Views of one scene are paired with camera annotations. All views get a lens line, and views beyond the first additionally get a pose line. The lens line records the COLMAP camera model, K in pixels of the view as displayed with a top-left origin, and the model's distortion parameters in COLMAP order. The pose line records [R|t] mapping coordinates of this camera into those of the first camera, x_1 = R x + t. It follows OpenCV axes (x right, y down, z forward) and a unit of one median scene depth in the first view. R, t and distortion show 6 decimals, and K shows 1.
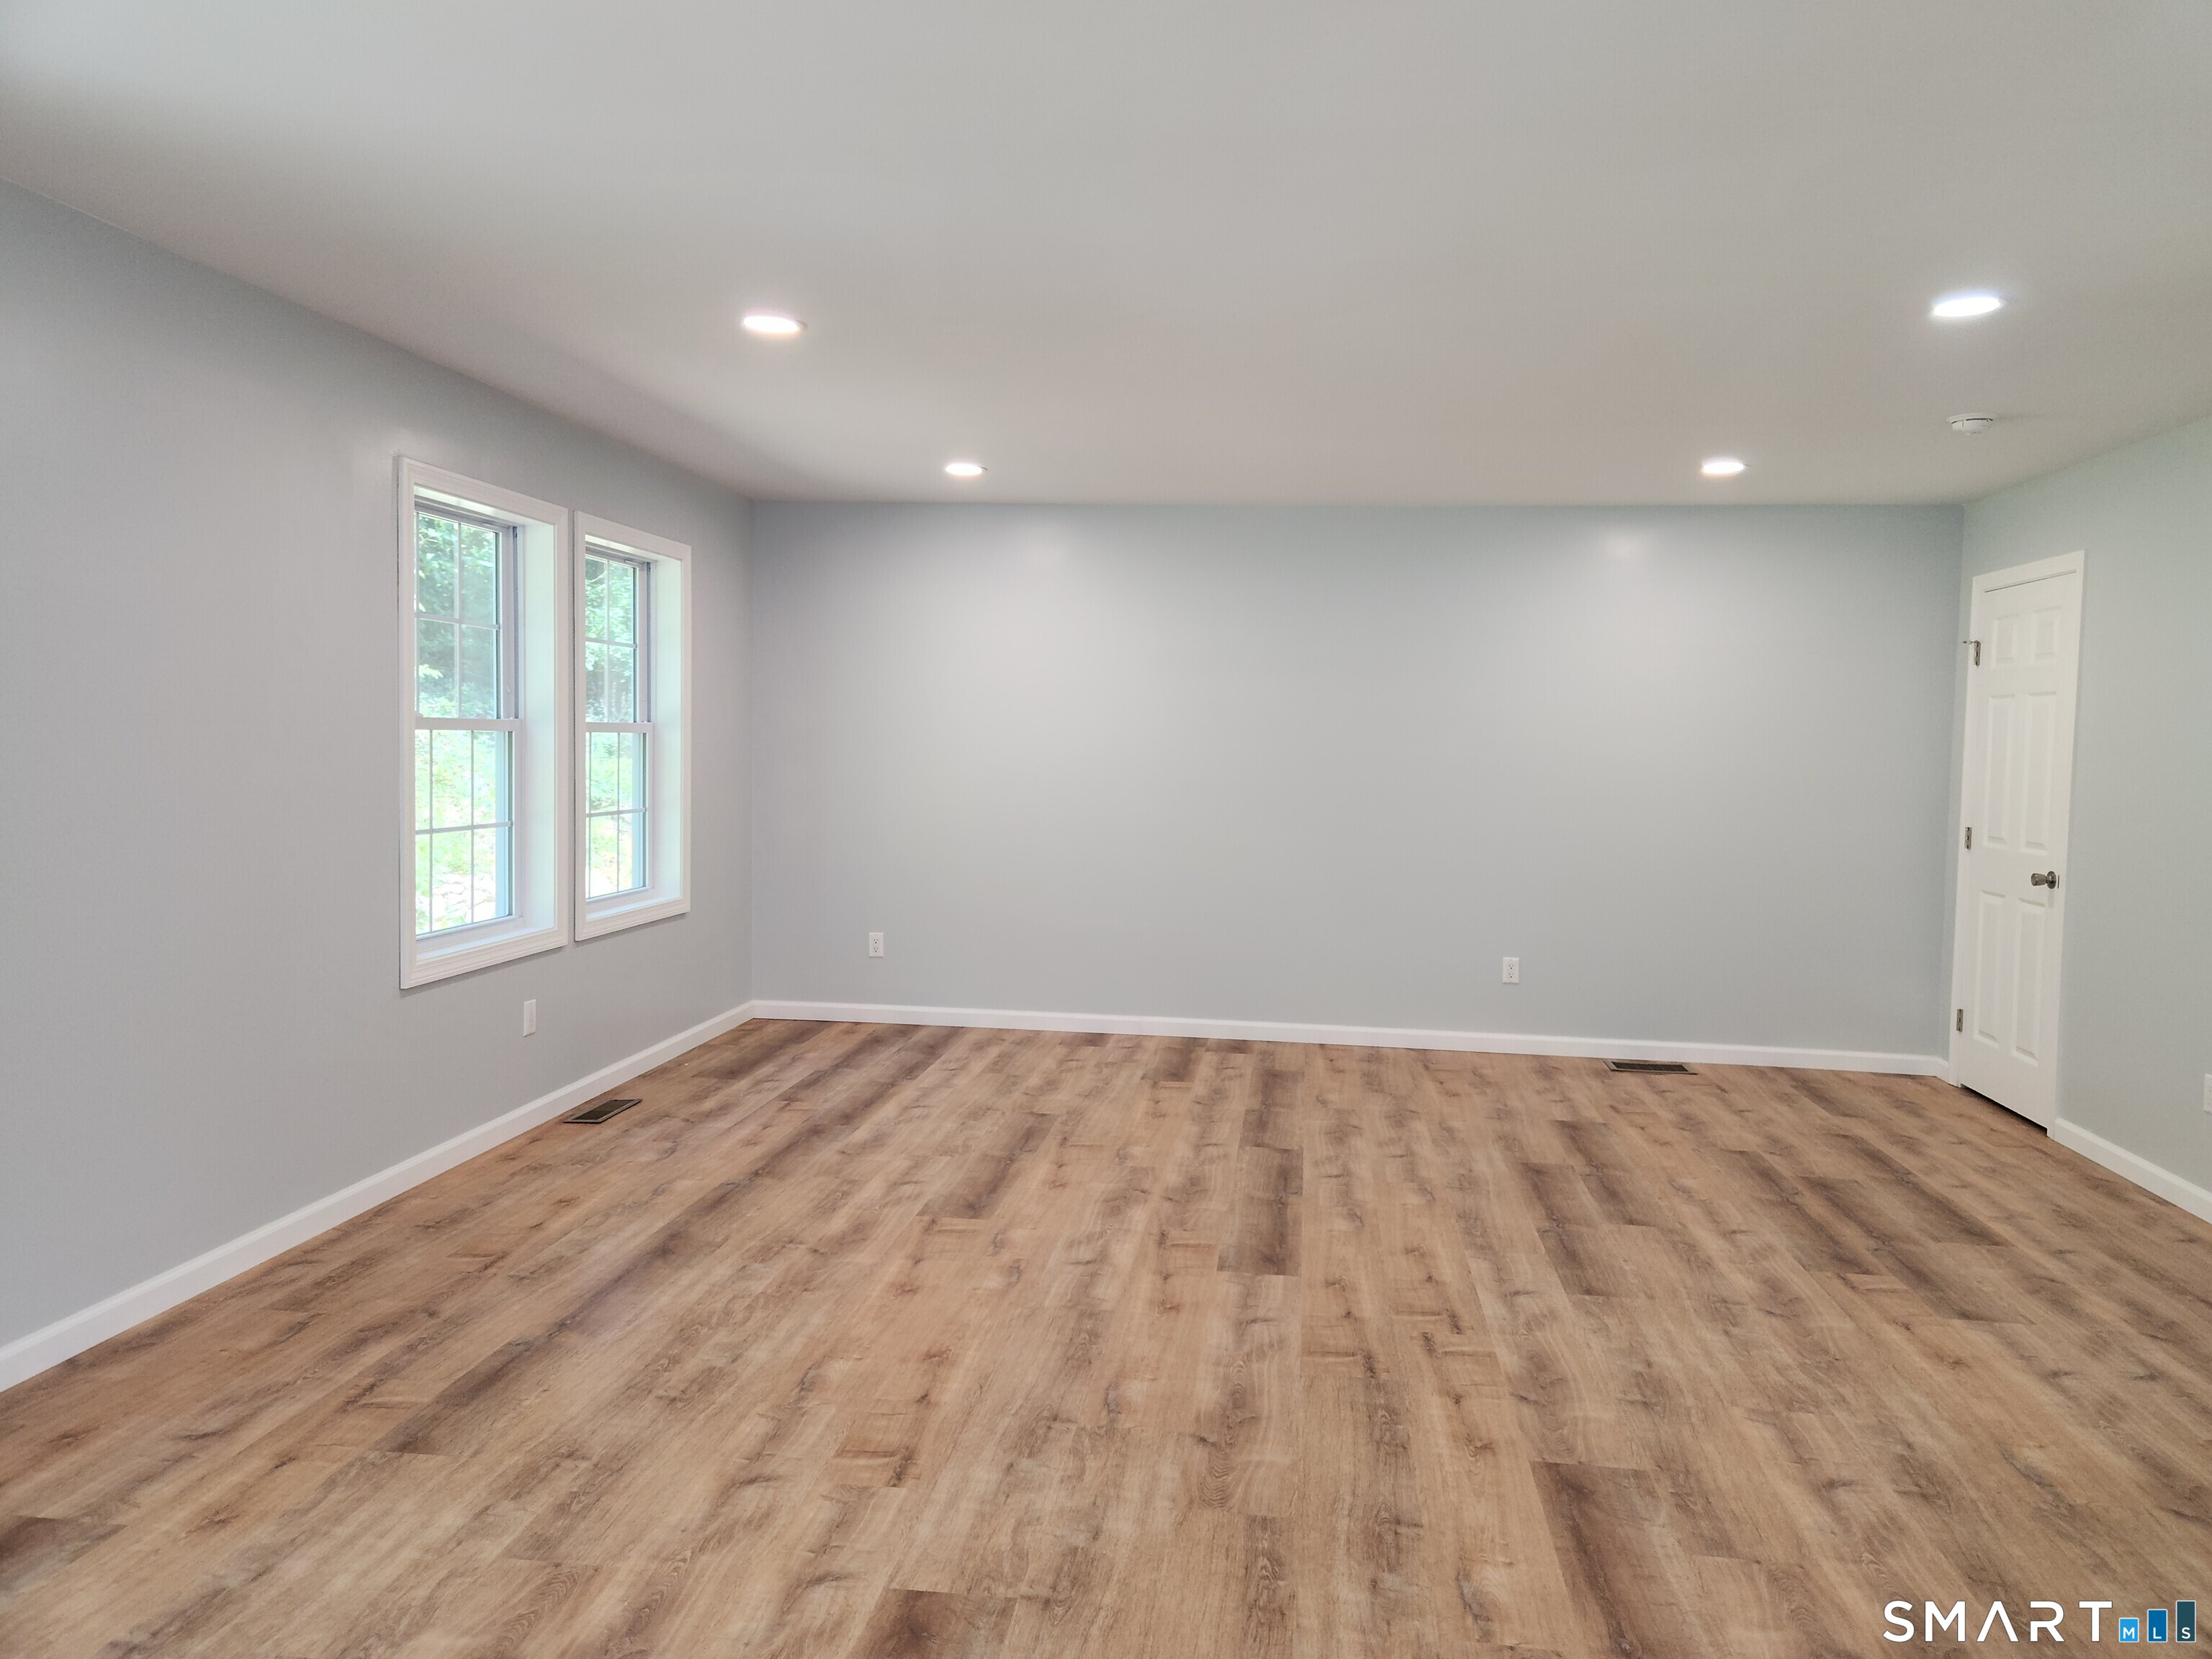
lens RADIAL K [[1480.6, 0, 1120.3], [0, 1480.6, 823.2], [0, 0, 1]] dist [0.030669, -0.000140]
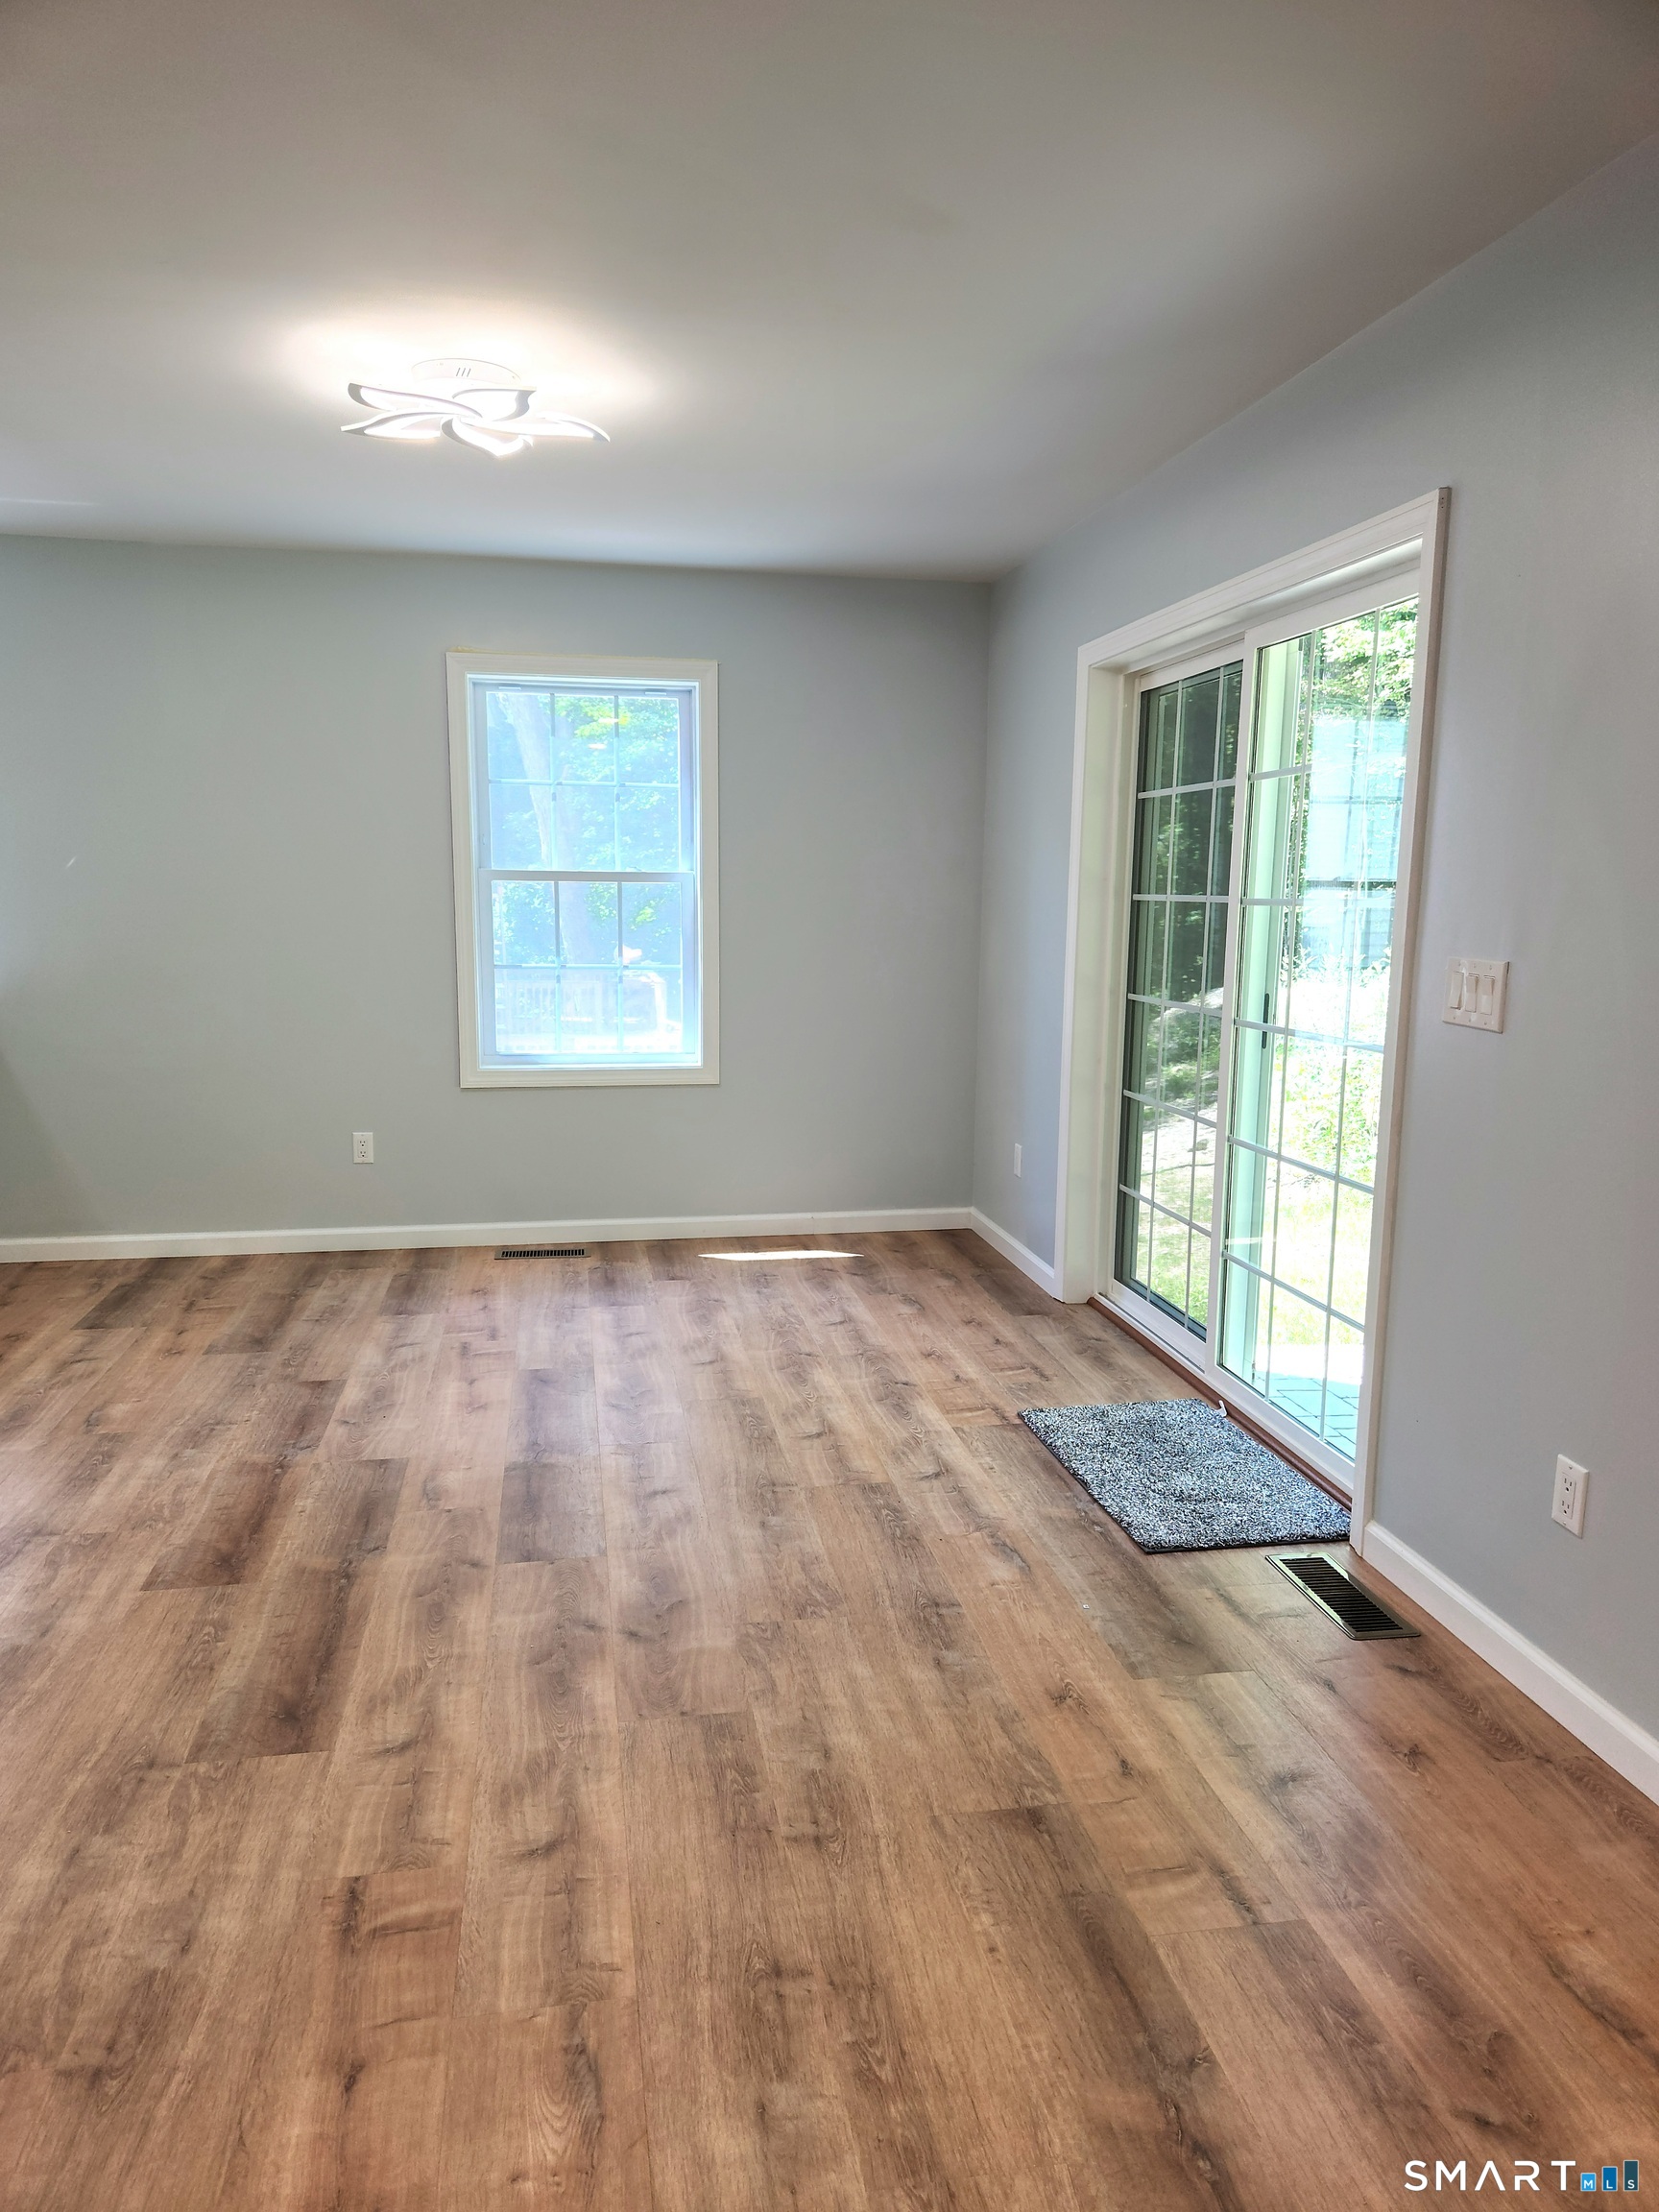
lens RADIAL K [[1503.2, 0, 832.4], [0, 1503.2, 1108.9], [0, 0, 1]] dist [0.061698, -0.043776]
pose [[-0.953713, 0.016952, -0.300240, -0.147404], [-0.045852, 0.978538, 0.200899, -0.093423], [0.297202, 0.205367, -0.932467, 1.614353]]
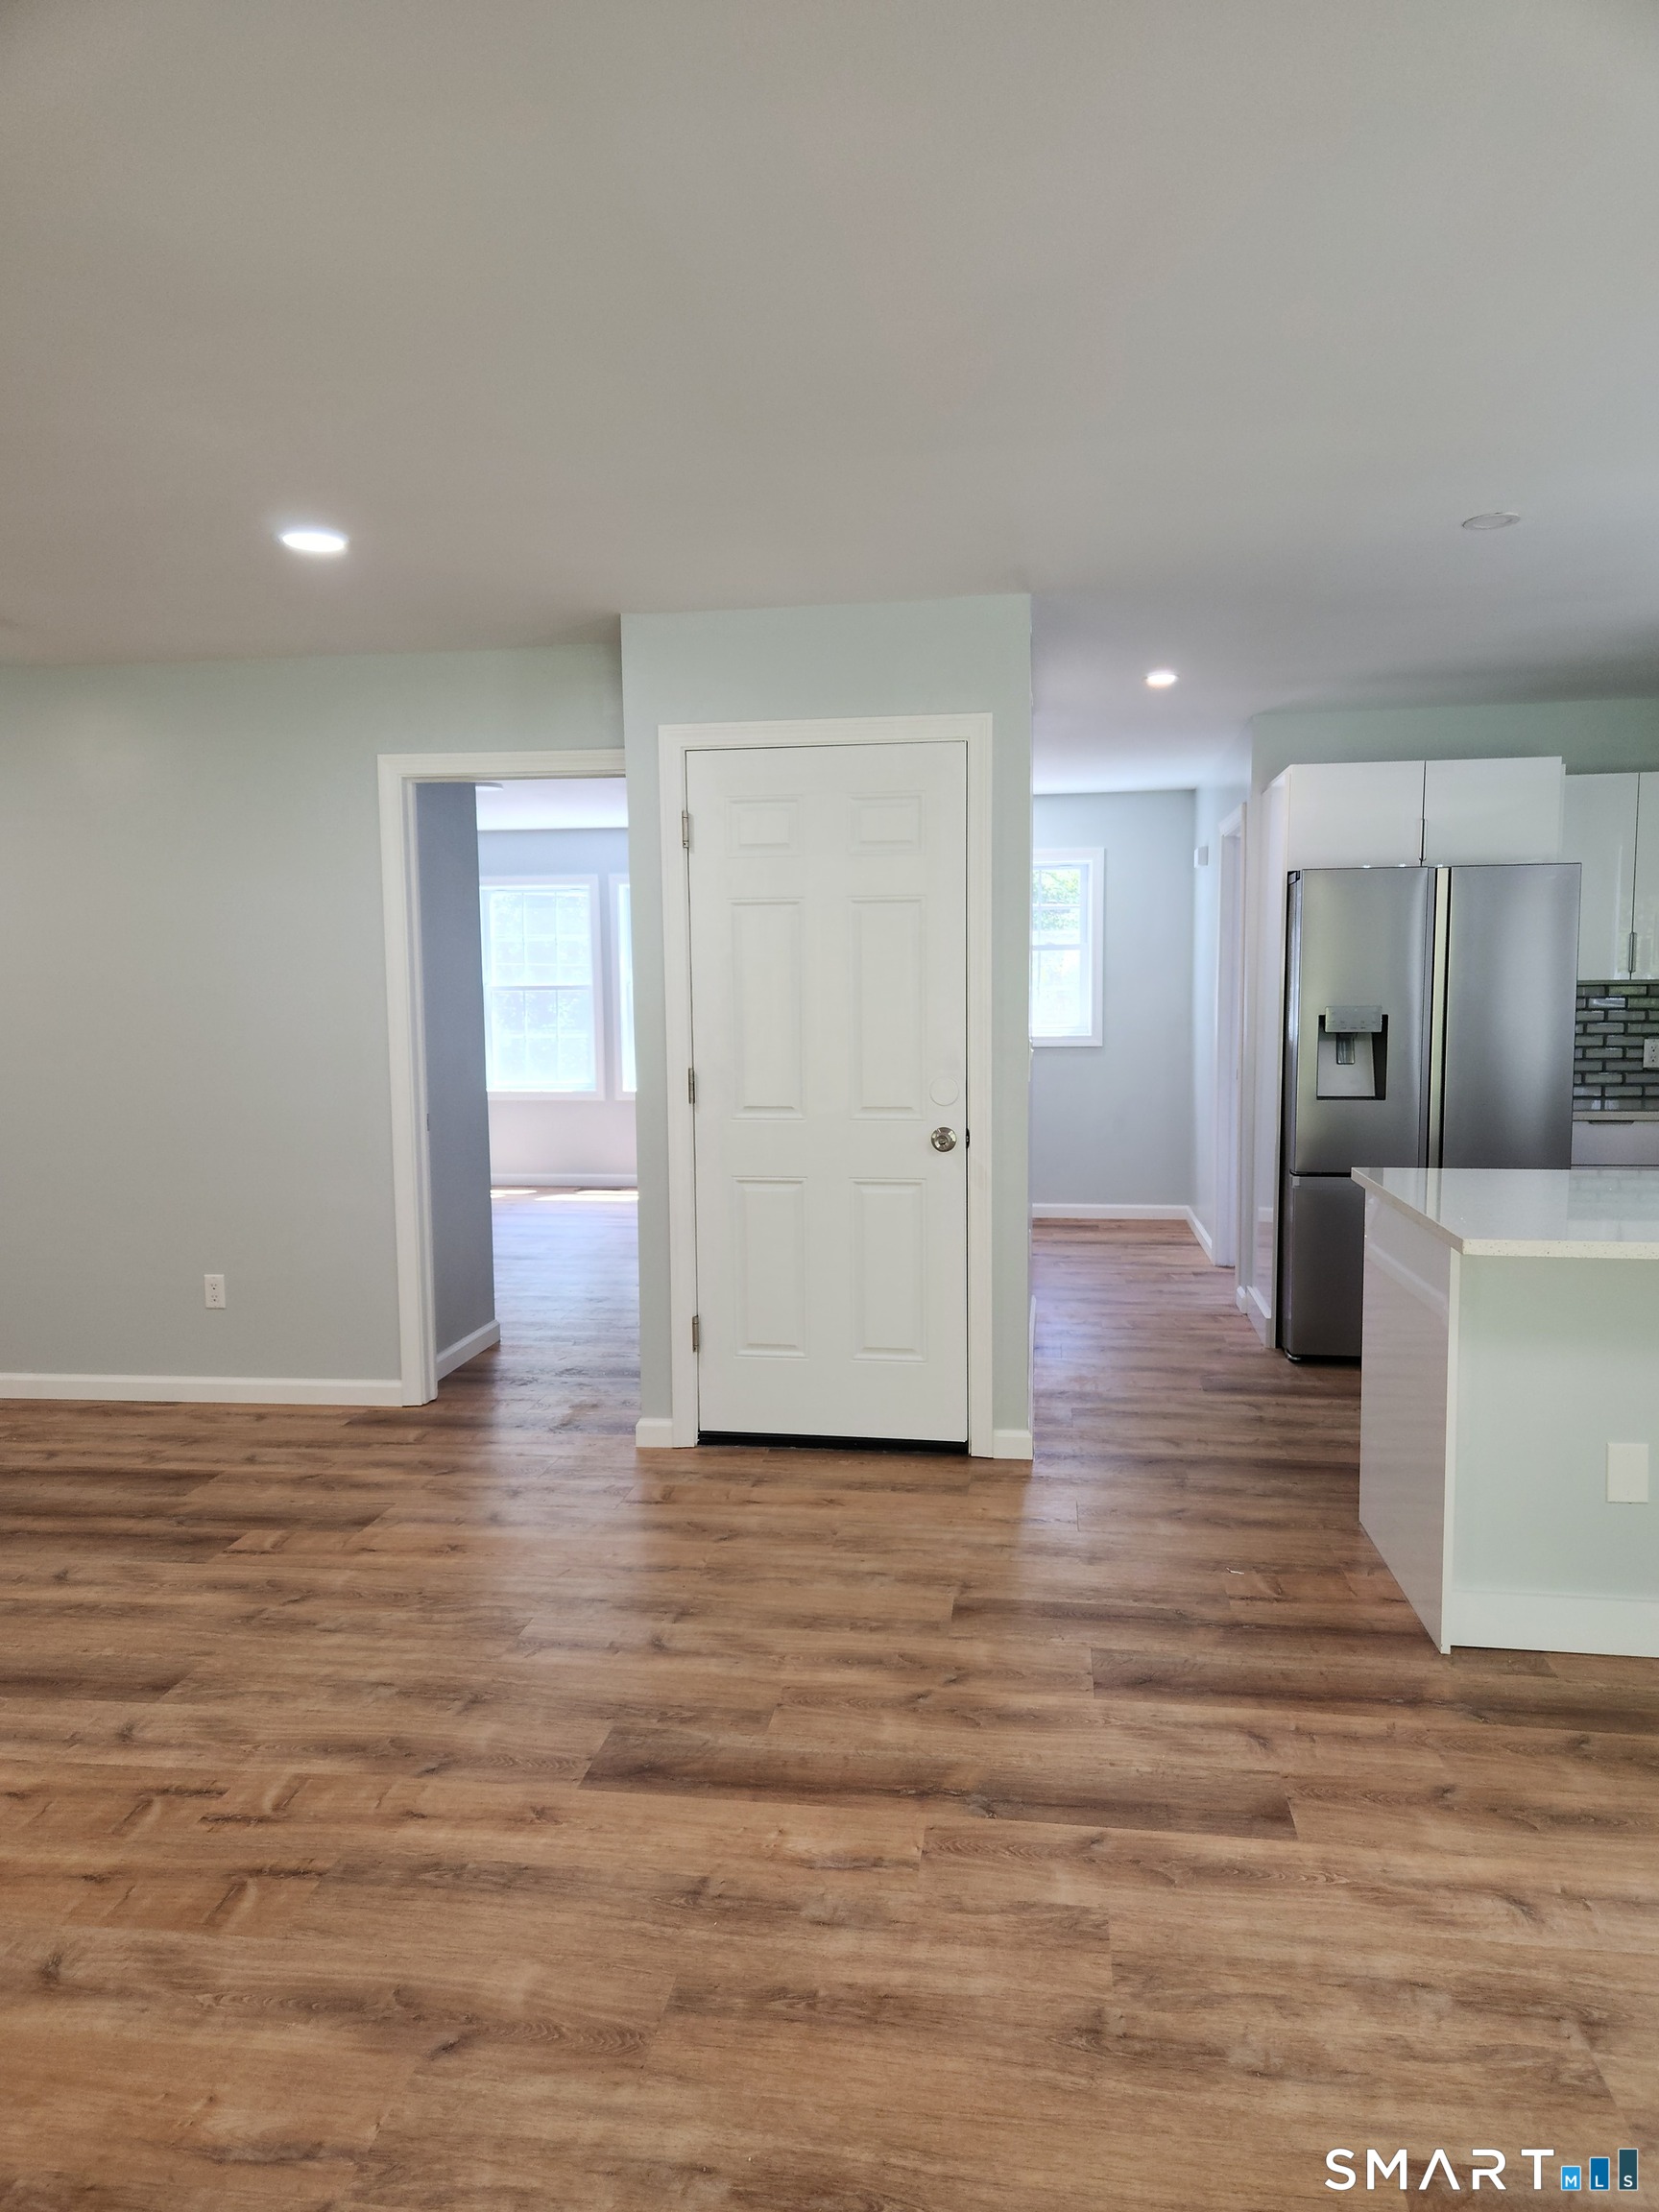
lens RADIAL K [[1503.2, 0, 831.4], [0, 1503.2, 1104.6], [0, 0, 1]] dist [0.061698, -0.043776]
pose [[0.017240, -0.103854, 0.994443, -0.584625], [0.069856, 0.992286, 0.102418, -0.062894], [-0.997408, 0.067702, 0.024362, 0.792319]]
